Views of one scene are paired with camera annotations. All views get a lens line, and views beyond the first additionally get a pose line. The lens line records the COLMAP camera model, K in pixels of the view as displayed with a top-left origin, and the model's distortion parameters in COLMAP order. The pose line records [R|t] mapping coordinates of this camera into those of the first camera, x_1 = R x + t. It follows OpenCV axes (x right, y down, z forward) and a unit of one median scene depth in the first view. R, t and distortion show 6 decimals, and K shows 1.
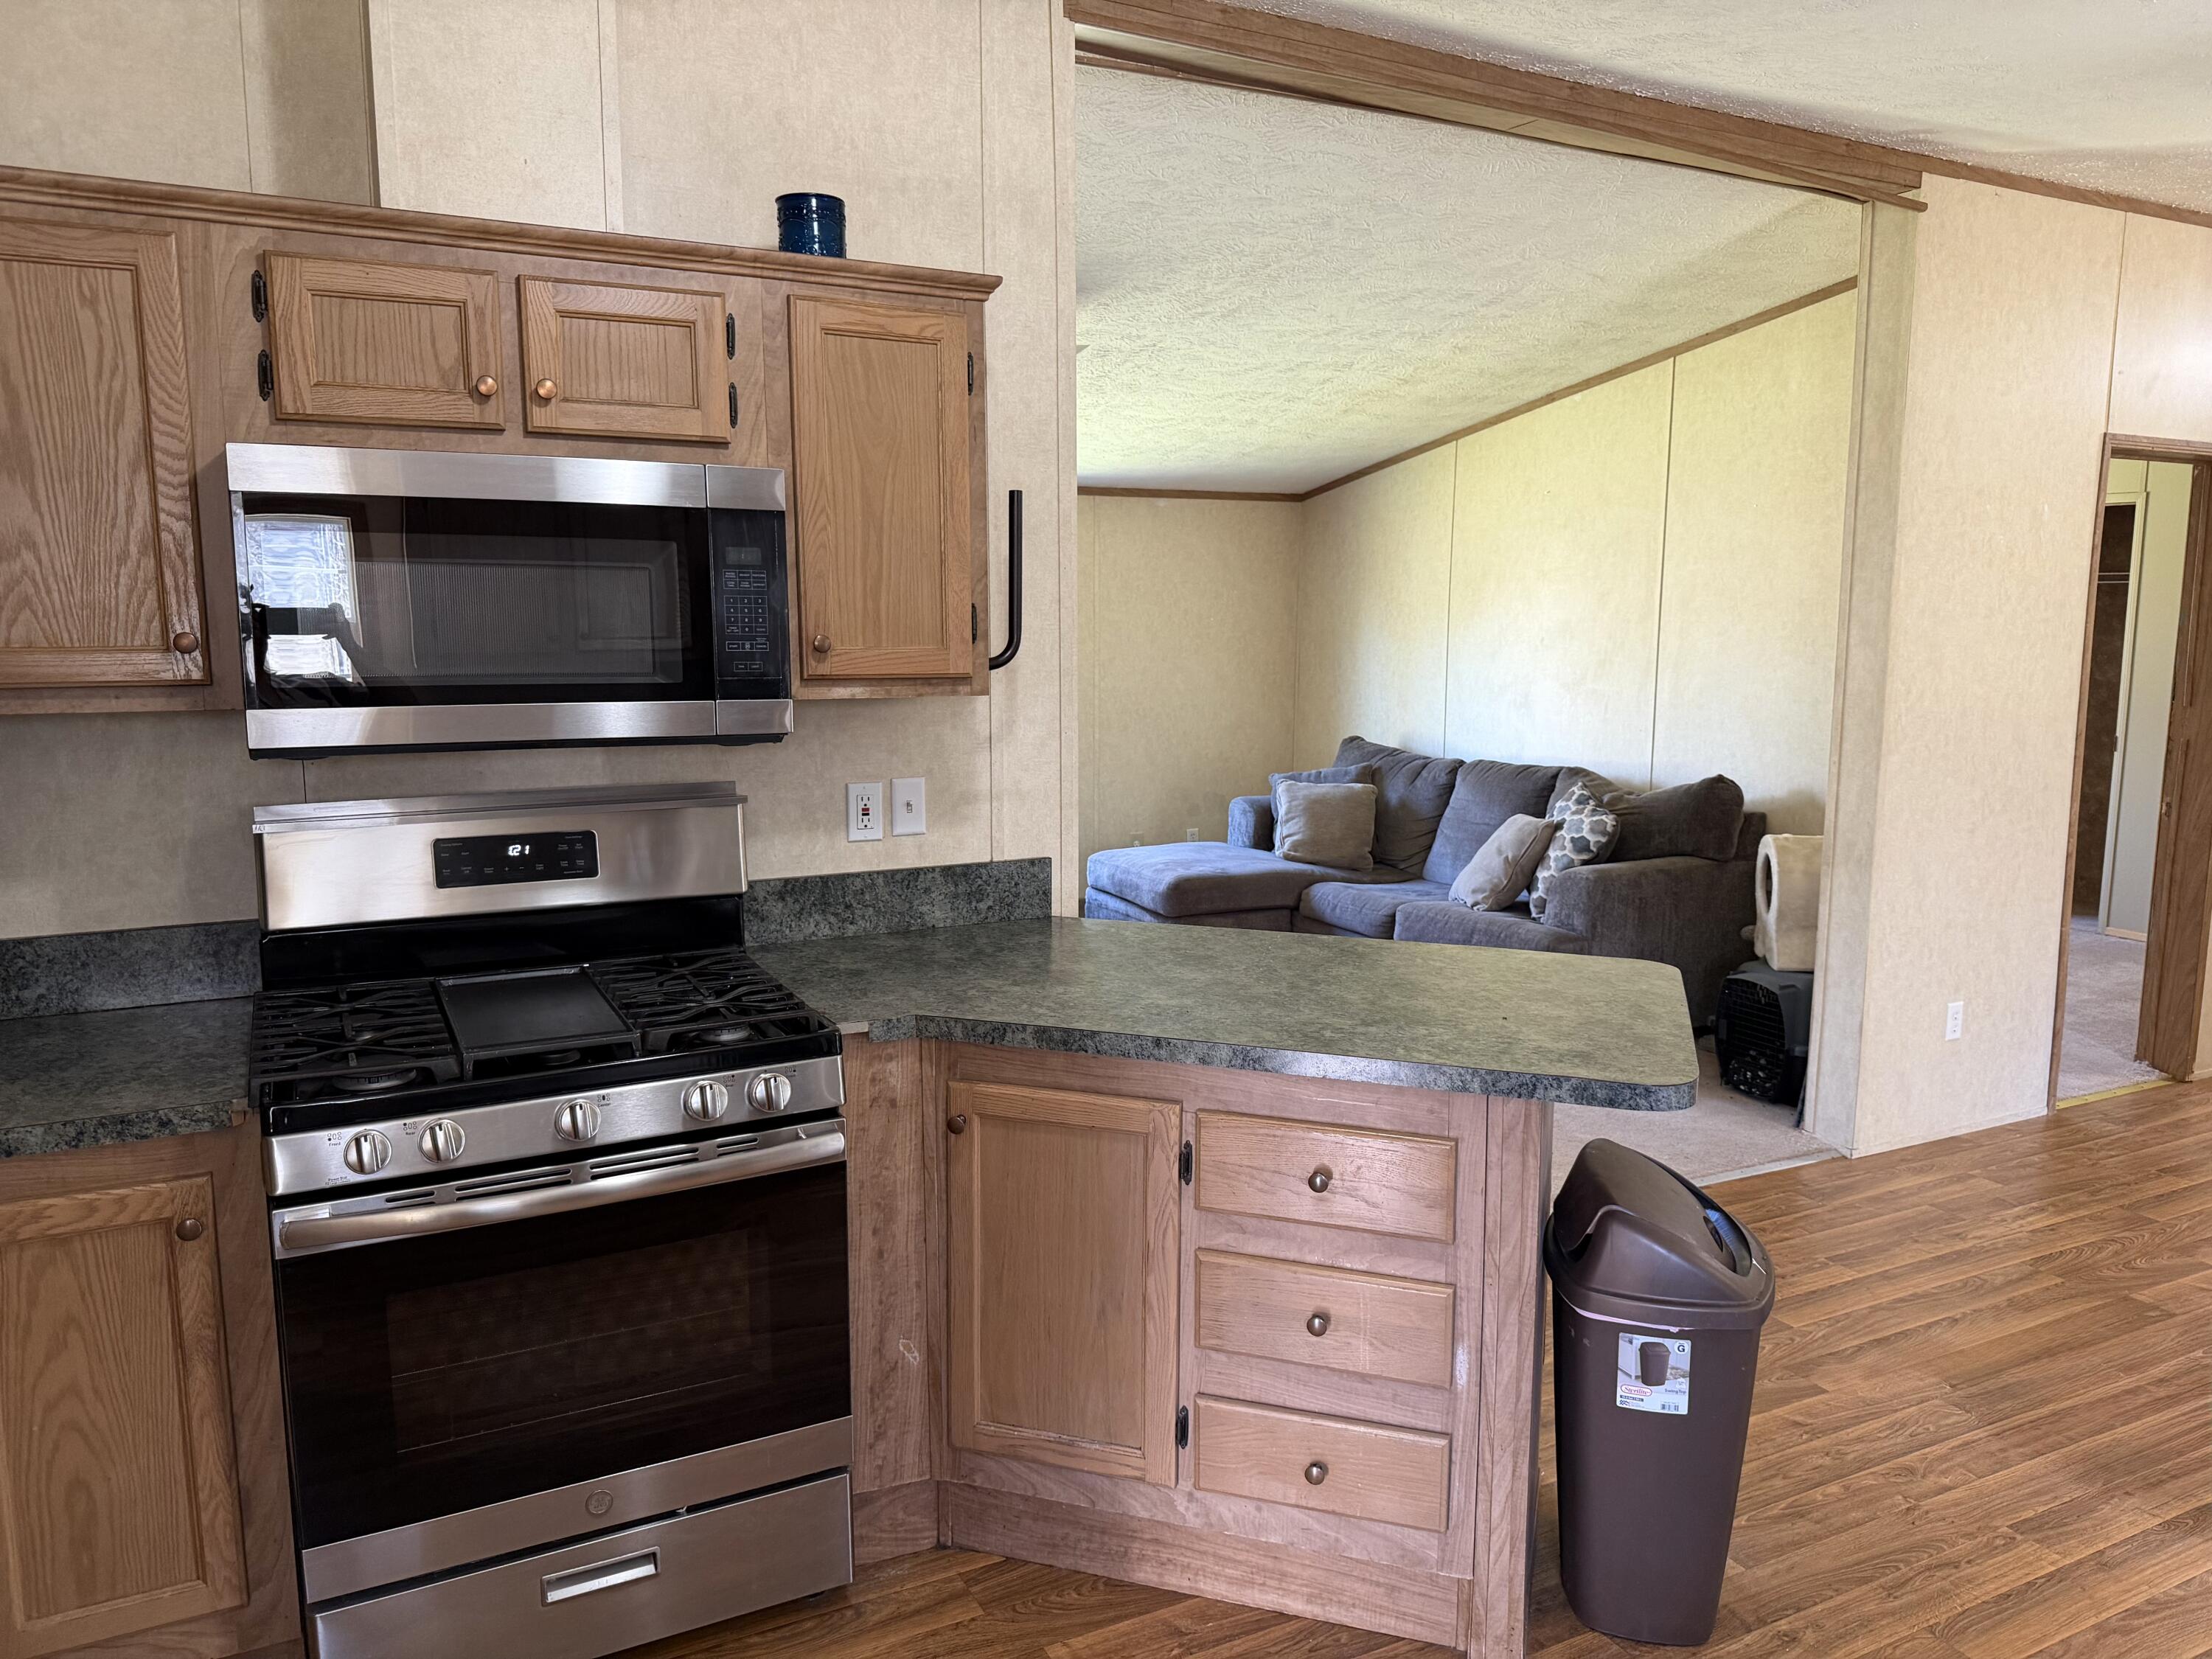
lens RADIAL K [[1563.5, 0, 1105.1], [0, 1563.5, 830.4], [0, 0, 1]] dist [0.067228, 0.000733]
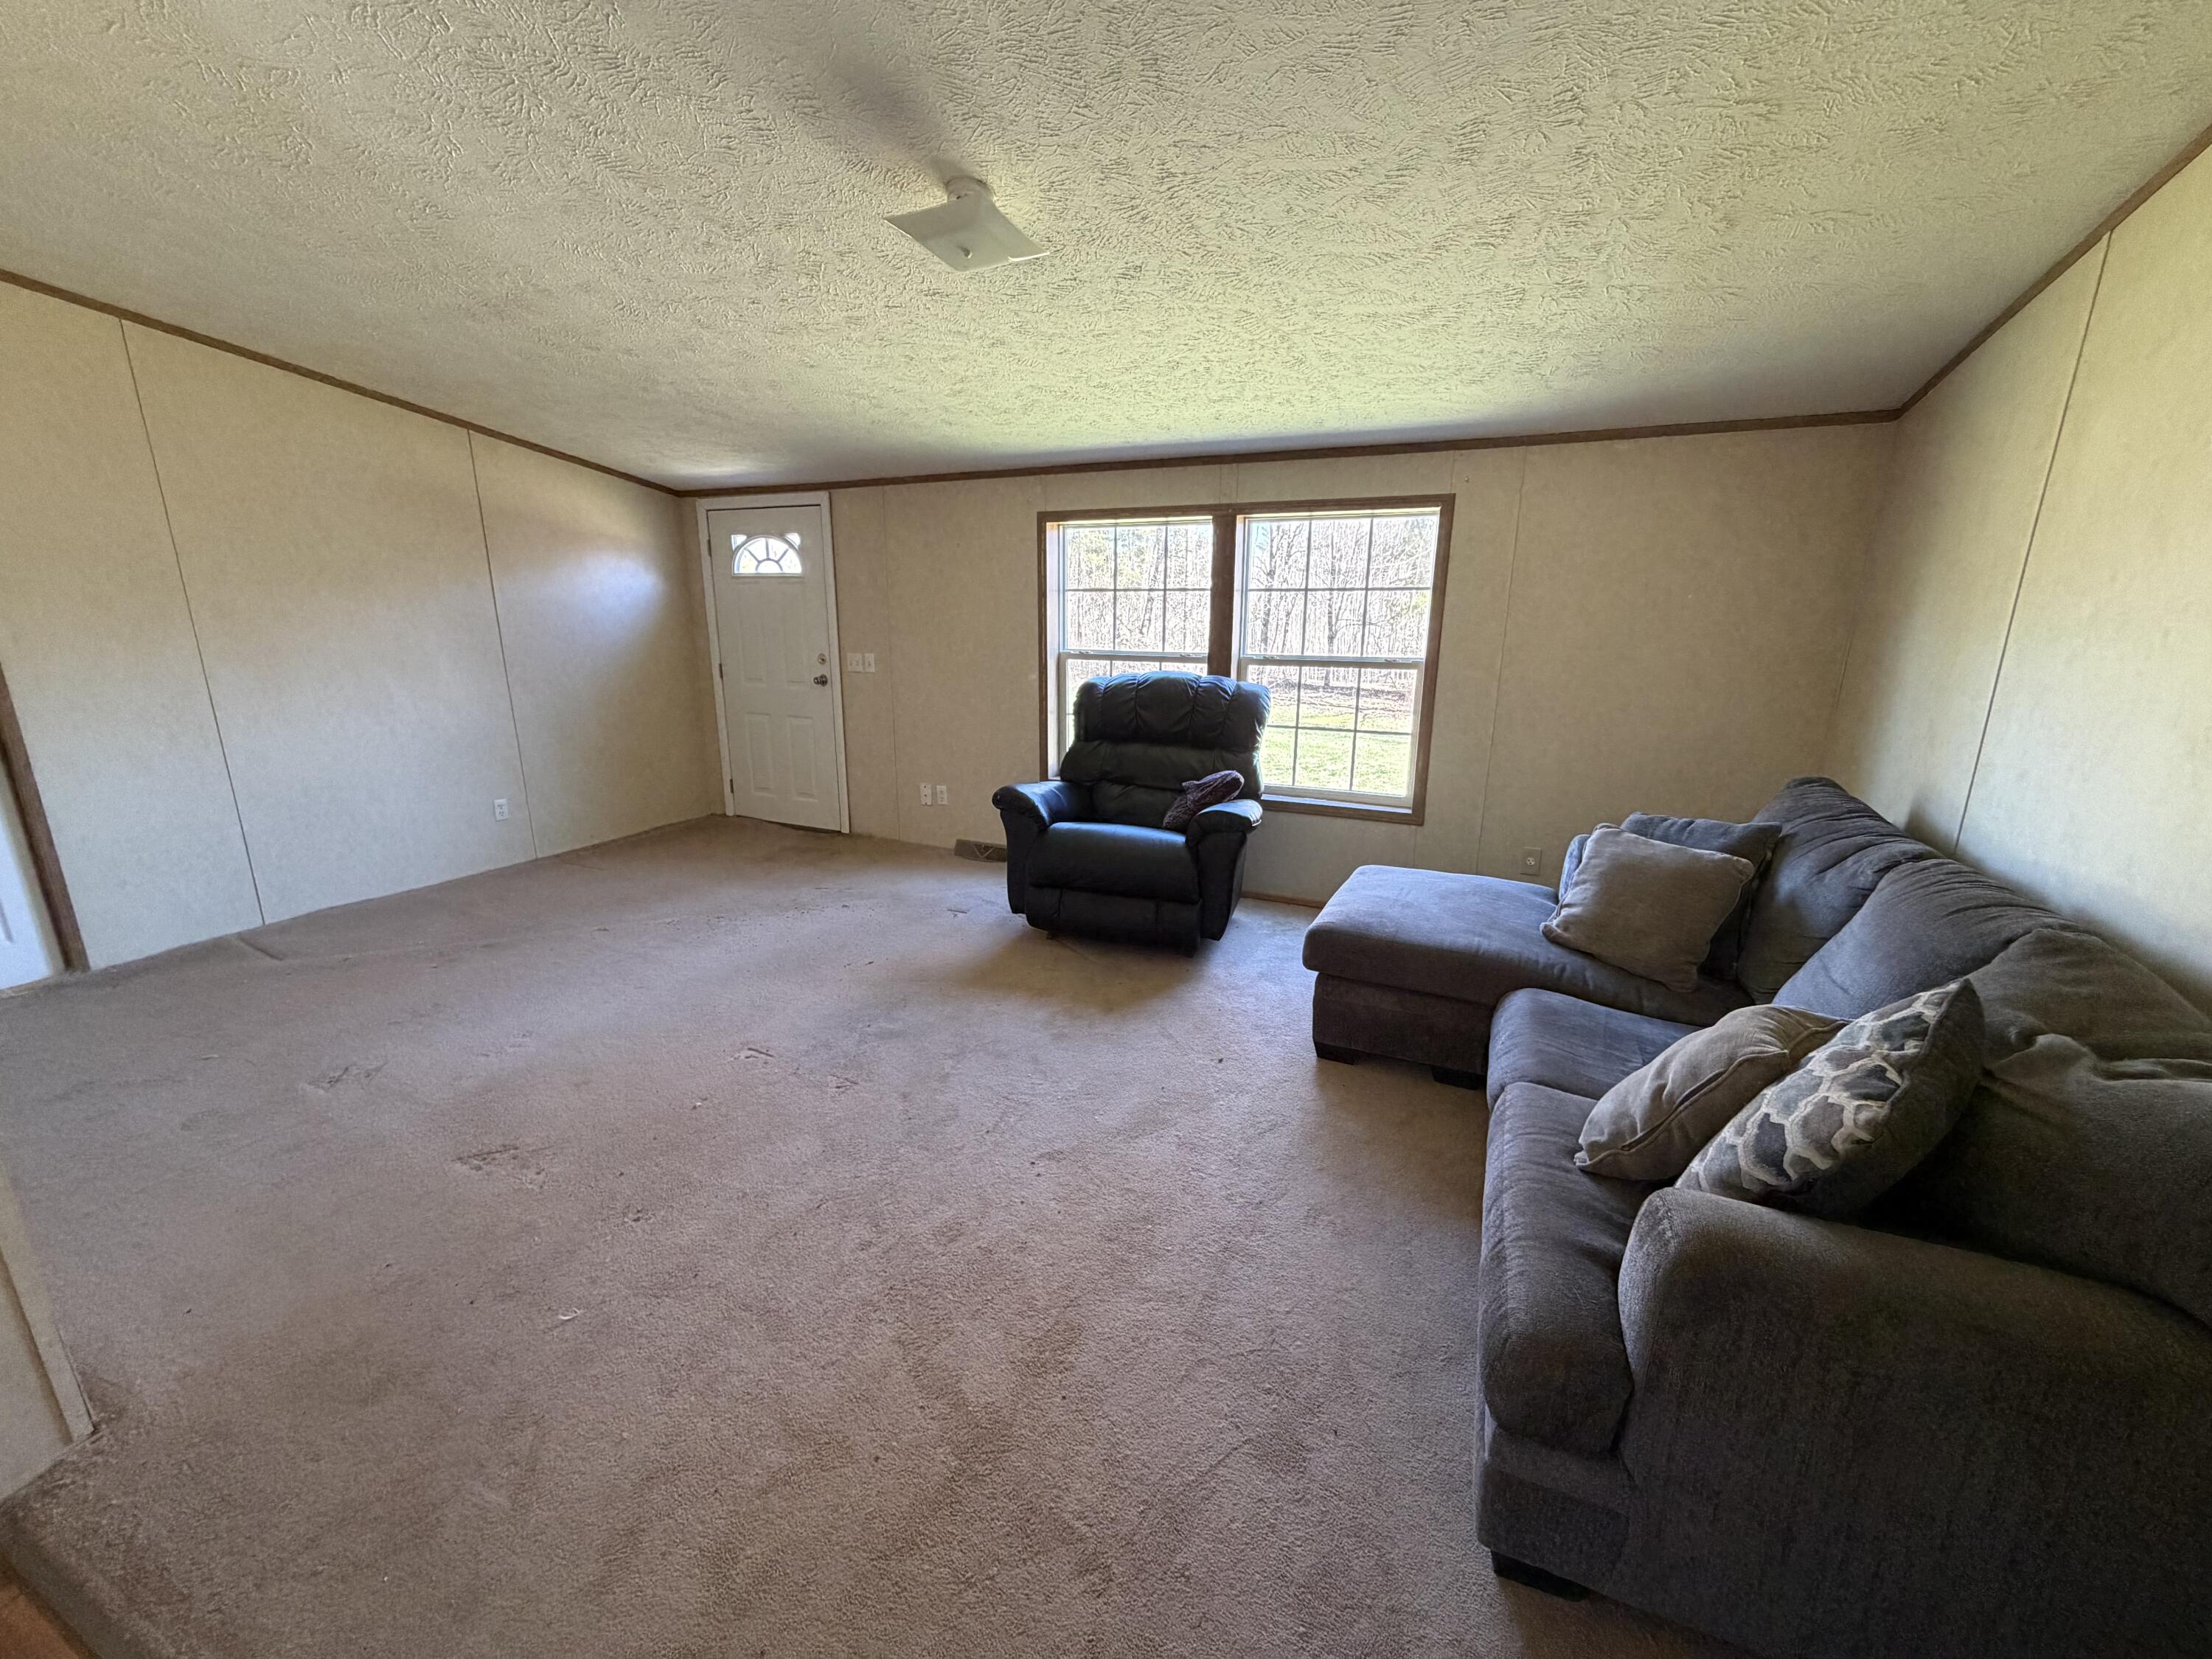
lens RADIAL K [[874.1, 0, 1112.9], [0, 874.1, 815.2], [0, 0, 1]] dist [-0.010679, 0.000014]
pose [[0.623773, 0.182929, -0.759898, 0.313119], [-0.109633, 0.983092, 0.146665, -0.080783], [0.773879, -0.008176, 0.633281, 0.641465]]
